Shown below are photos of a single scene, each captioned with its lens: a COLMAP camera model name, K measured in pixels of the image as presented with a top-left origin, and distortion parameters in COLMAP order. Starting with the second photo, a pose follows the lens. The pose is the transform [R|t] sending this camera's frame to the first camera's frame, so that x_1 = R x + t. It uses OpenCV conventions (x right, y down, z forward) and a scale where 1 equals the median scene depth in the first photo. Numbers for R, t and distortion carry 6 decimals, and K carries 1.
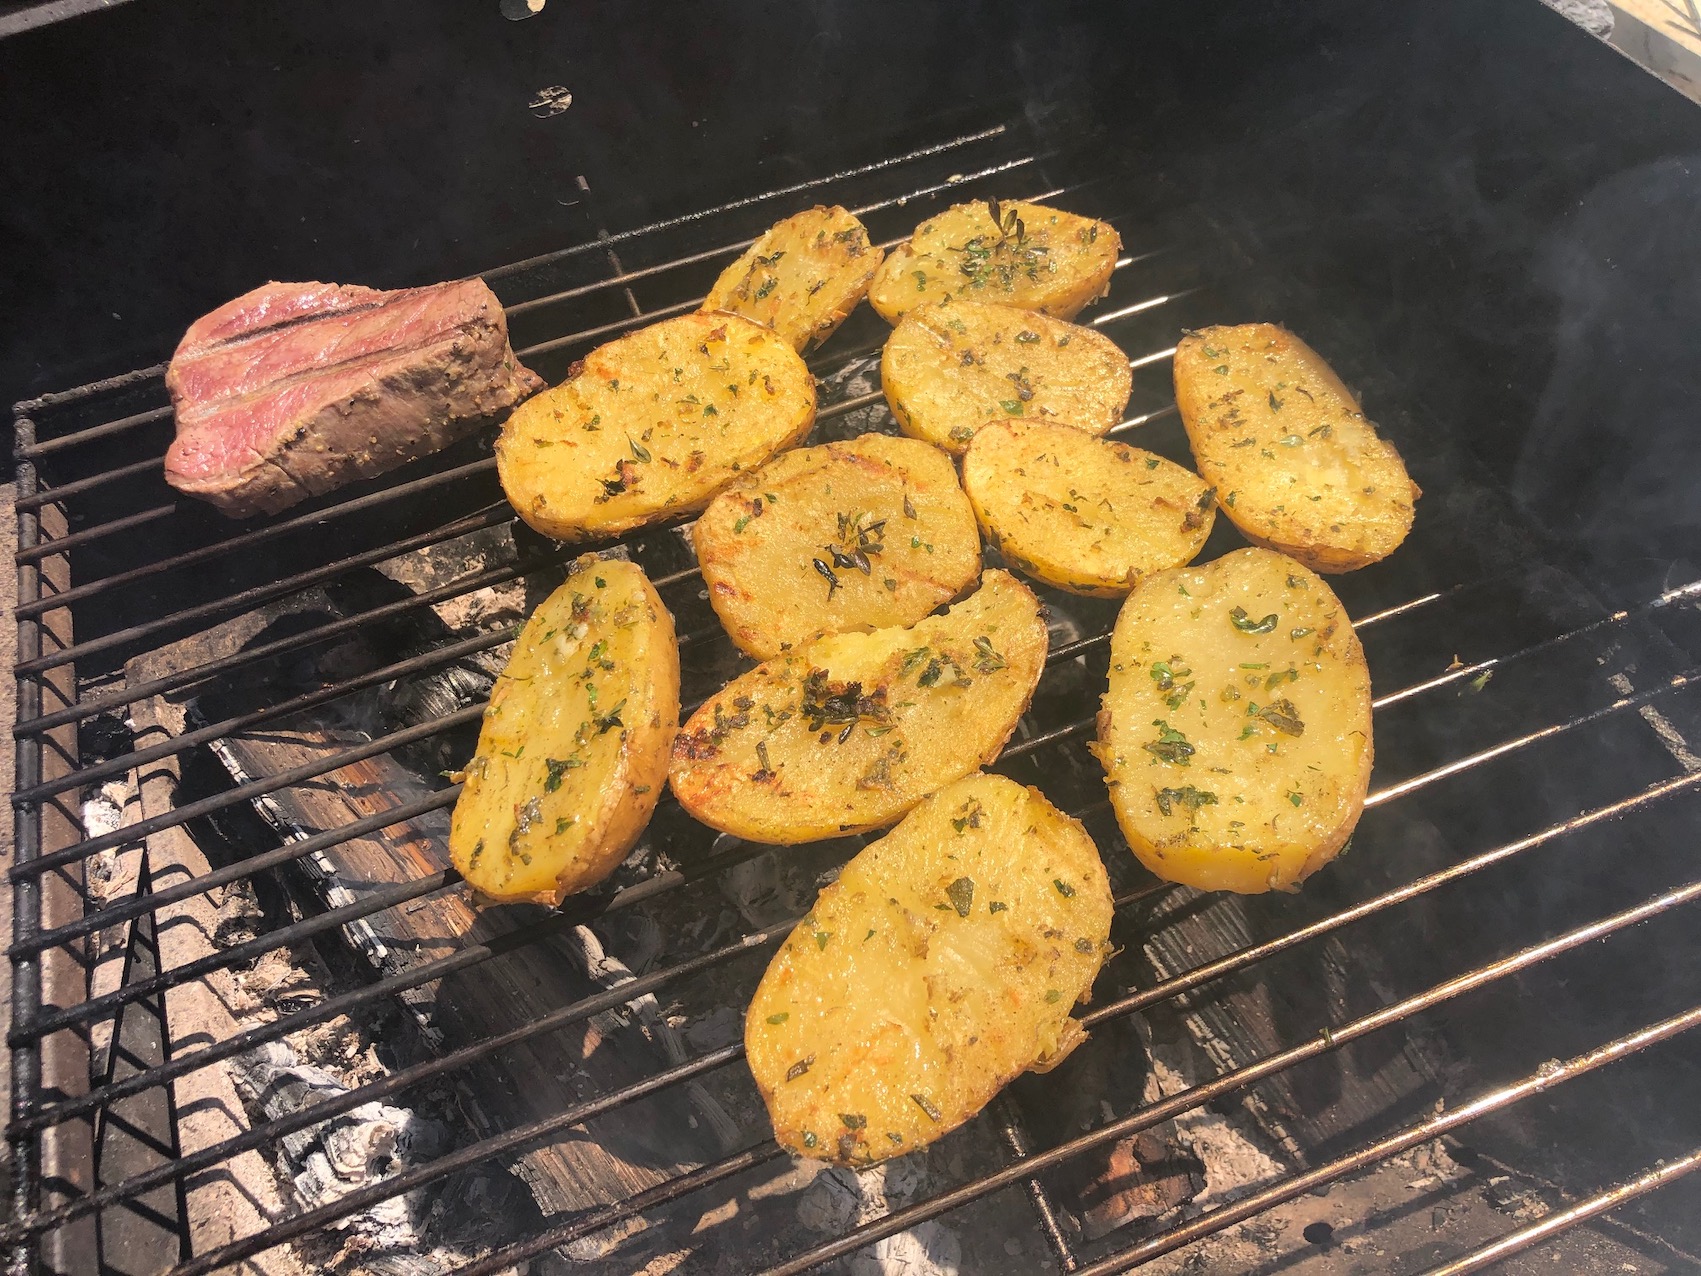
lens RADIAL K [[1379.2, 0, 850.1], [0, 1379.2, 663.2], [0, 0, 1]] dist [0.009240, -0.069056]
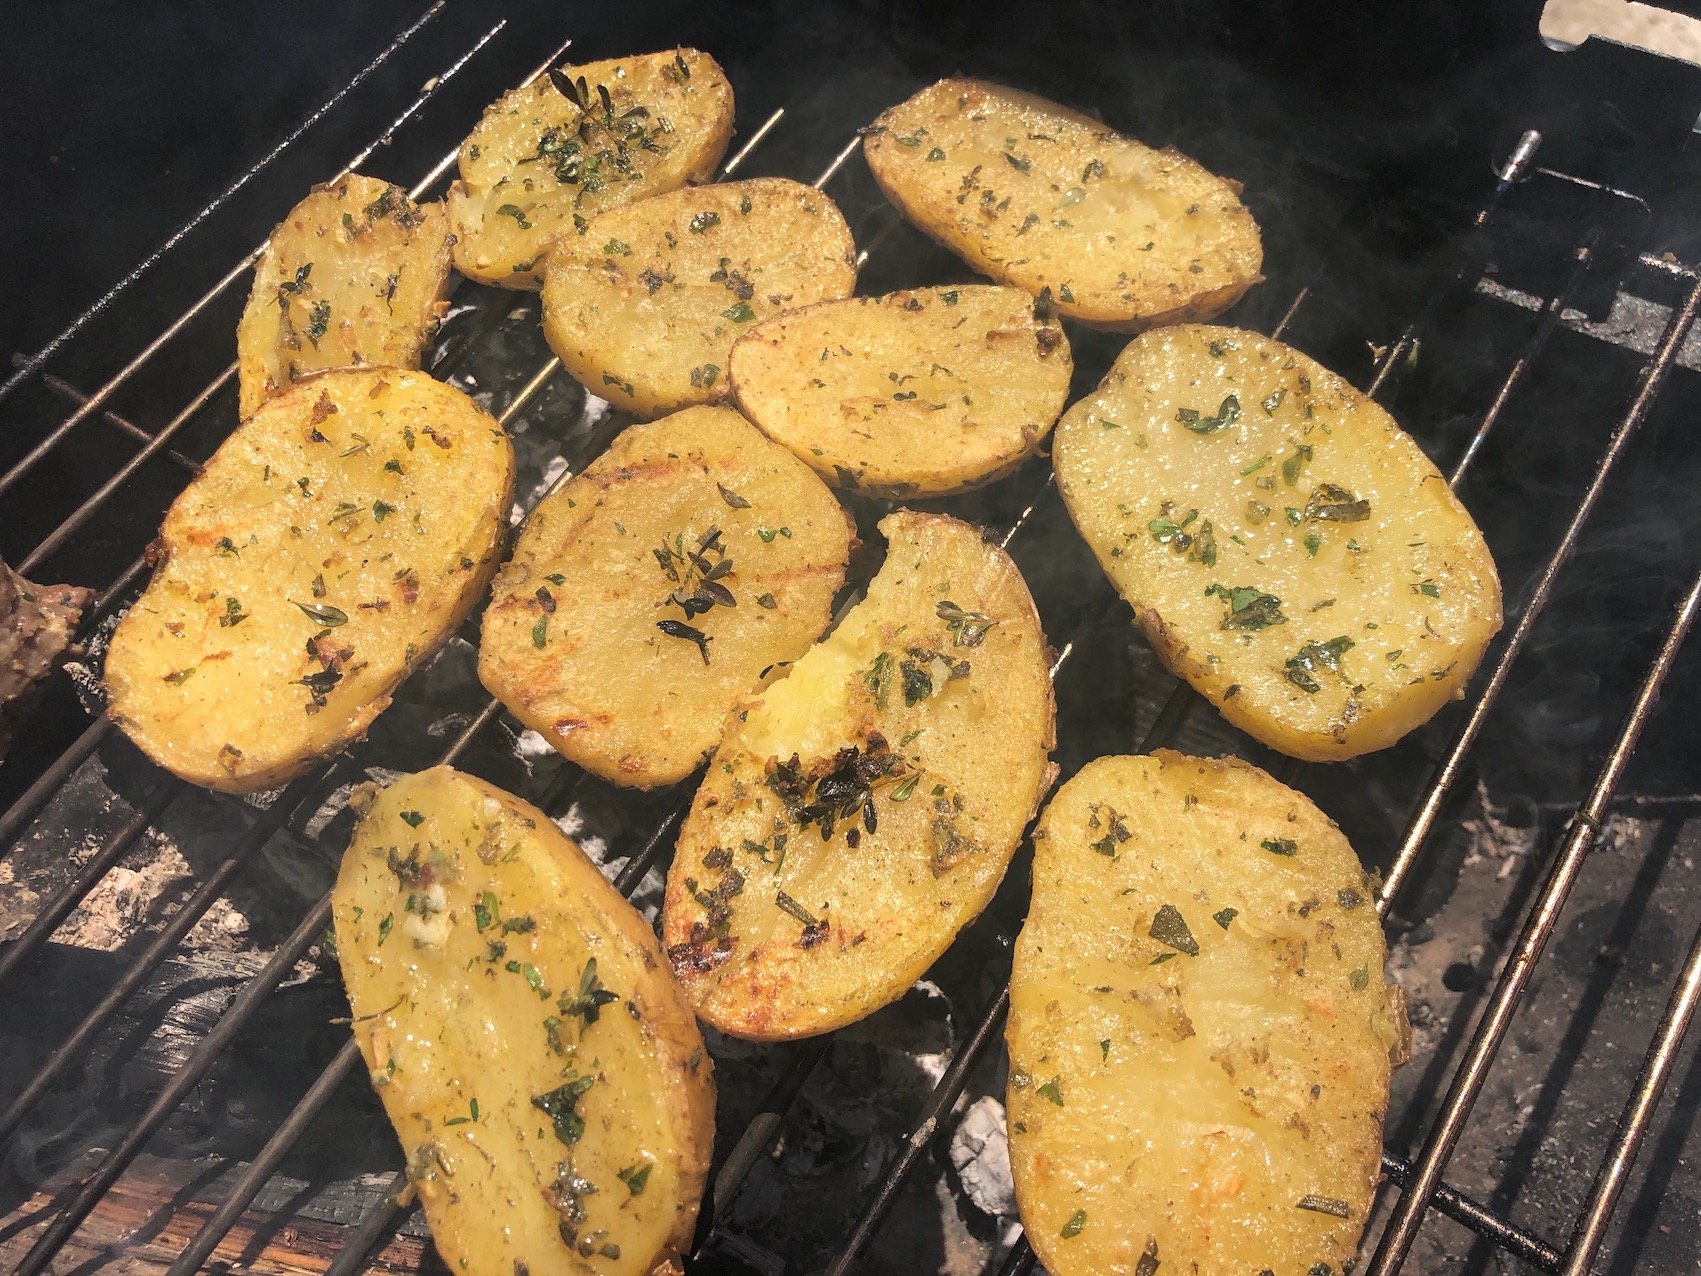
lens RADIAL K [[1402.1, 0, 850.5], [0, 1402.1, 638.0], [0, 0, 1]] dist [-0.011748, -0.009790]
pose [[0.811013, -0.507936, 0.290275, -0.159332], [0.484558, 0.861239, 0.153206, -0.132317], [-0.327814, 0.016403, 0.944600, 0.285447]]
